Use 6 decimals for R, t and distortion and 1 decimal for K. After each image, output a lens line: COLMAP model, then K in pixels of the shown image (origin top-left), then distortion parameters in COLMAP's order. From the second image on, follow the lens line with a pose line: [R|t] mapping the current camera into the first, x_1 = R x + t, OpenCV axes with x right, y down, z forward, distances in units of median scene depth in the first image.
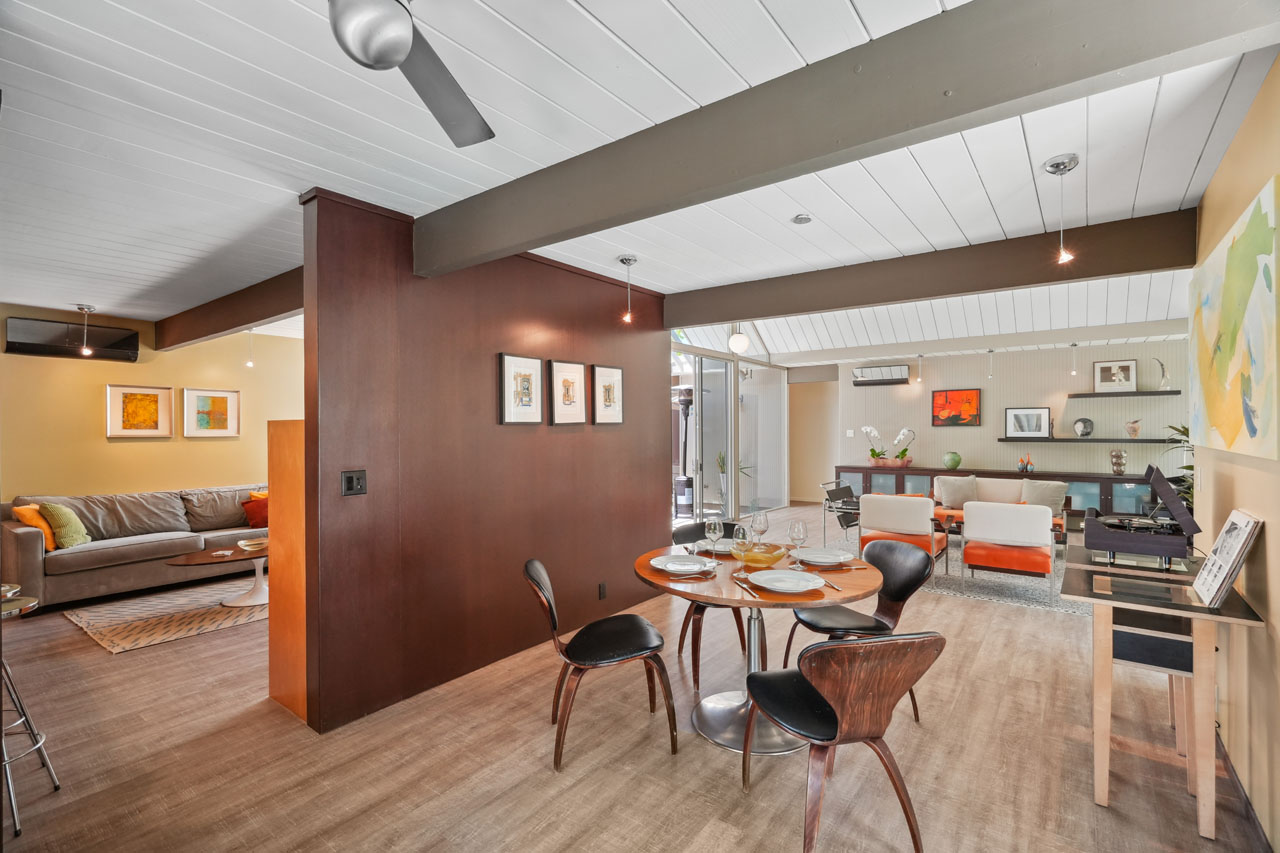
lens RADIAL K [[581.2, 0, 640.0], [0, 581.2, 426.5], [0, 0, 1]] dist [-0.000653, 0.000535]
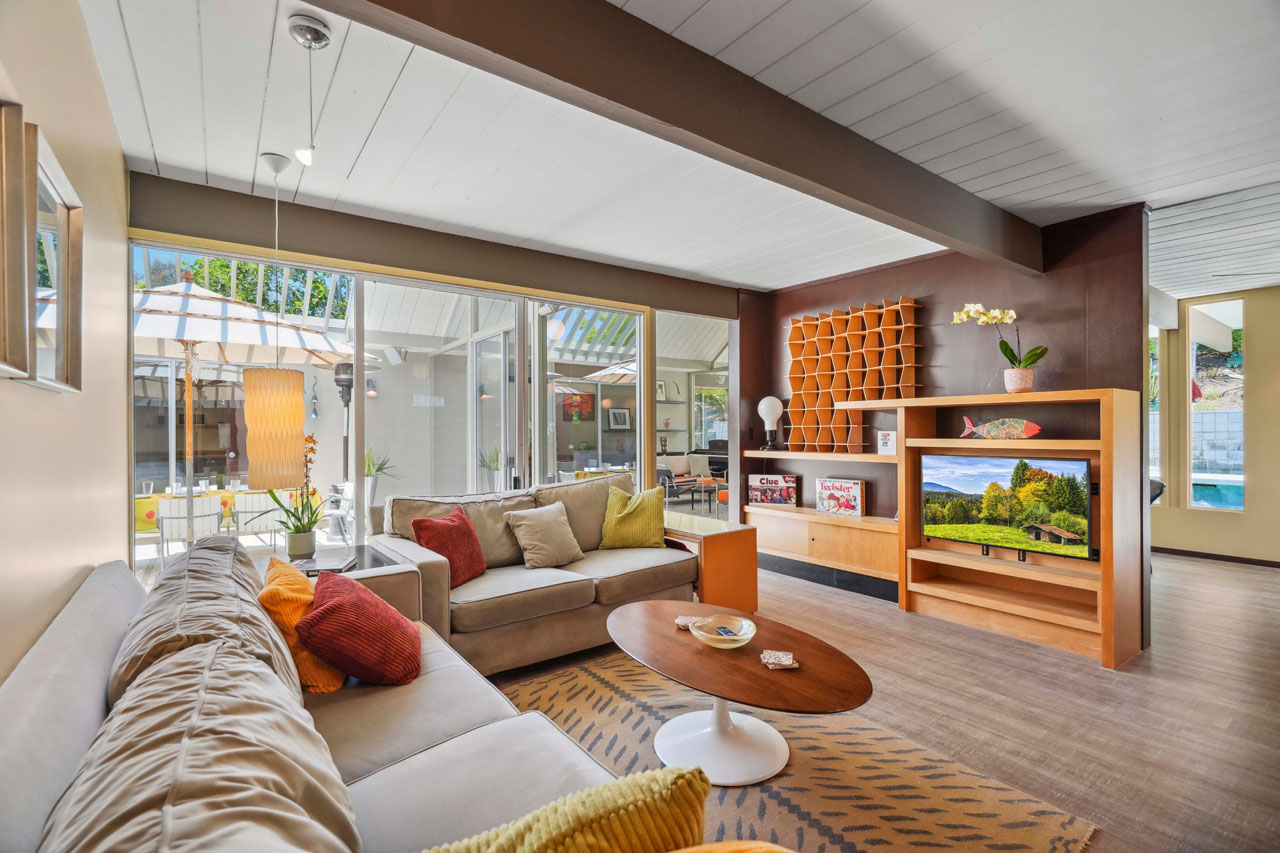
lens RADIAL K [[581.2, 0, 640.0], [0, 581.2, 426.5], [0, 0, 1]] dist [-0.000653, 0.000535]
pose [[0.282531, 0.007760, 0.959227, -0.697574], [-0.001187, 0.999969, -0.007740, 0.023457], [-0.959257, 0.001048, 0.282532, 0.574701]]
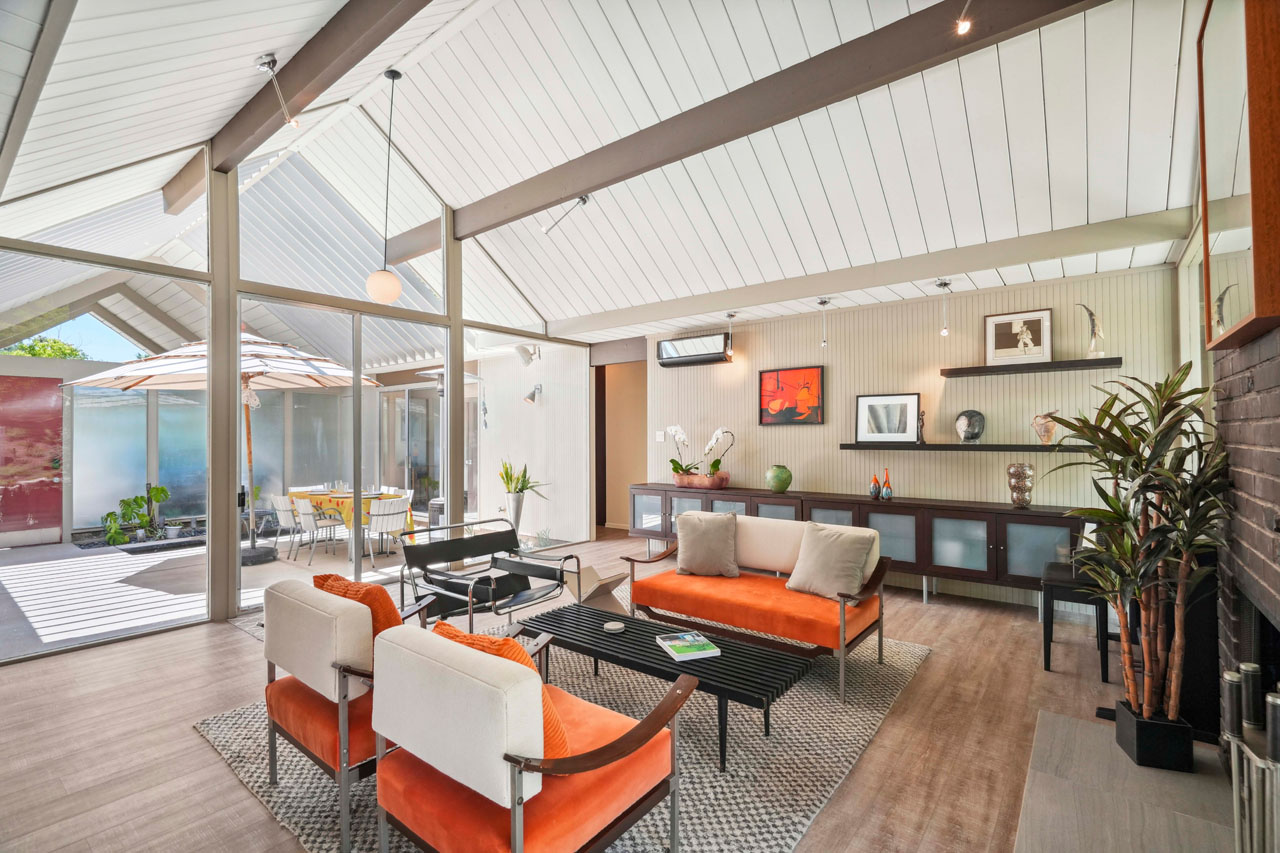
lens RADIAL K [[581.2, 0, 640.0], [0, 581.2, 426.5], [0, 0, 1]] dist [-0.000653, 0.000535]
pose [[0.999509, -0.006372, -0.030686, 0.438921], [0.006290, 0.999976, -0.002763, 0.002091], [0.030703, 0.002569, 0.999525, 0.388697]]
